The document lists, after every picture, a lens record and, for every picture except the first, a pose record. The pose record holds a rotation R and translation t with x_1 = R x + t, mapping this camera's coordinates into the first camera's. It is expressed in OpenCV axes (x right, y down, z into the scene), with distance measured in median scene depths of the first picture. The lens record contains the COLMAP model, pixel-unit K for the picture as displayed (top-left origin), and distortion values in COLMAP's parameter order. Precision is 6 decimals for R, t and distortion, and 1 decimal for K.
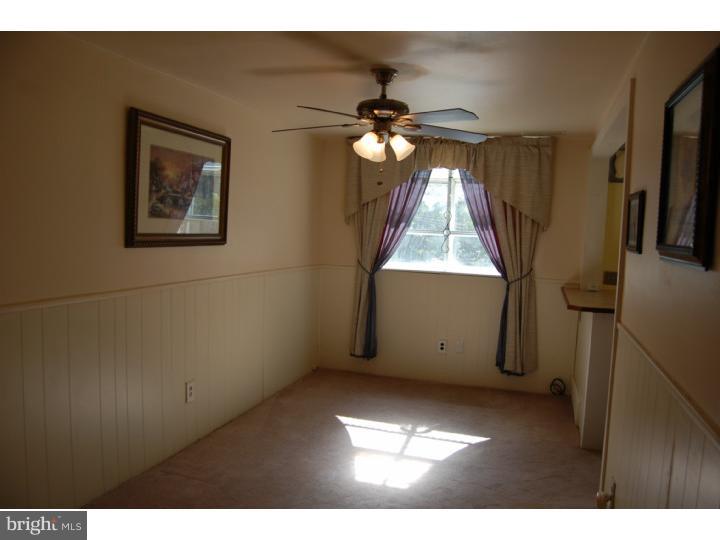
lens RADIAL K [[575.9, 0, 362.6], [0, 575.9, 270.2], [0, 0, 1]] dist [-0.092911, 0.031876]
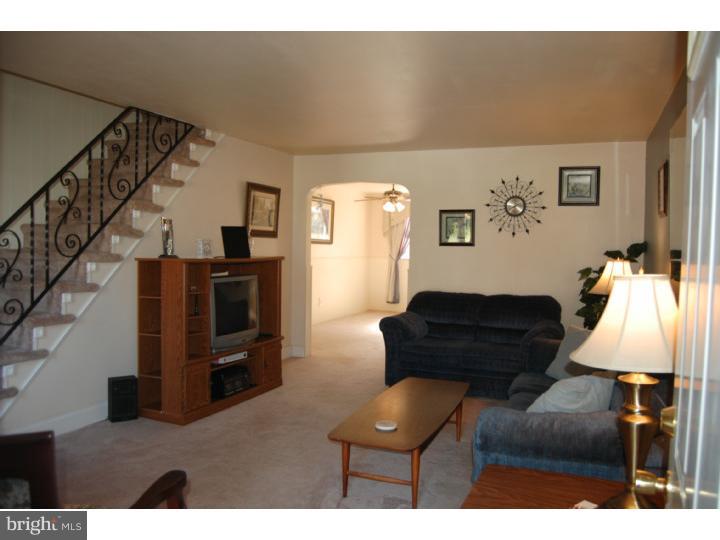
lens RADIAL K [[575.9, 0, 363.1], [0, 575.9, 268.1], [0, 0, 1]] dist [-0.092911, 0.031876]
pose [[0.996503, -0.008803, -0.083094, 0.073016], [0.005826, 0.999335, -0.036000, 0.112819], [0.083356, 0.035390, 0.995891, -1.106777]]
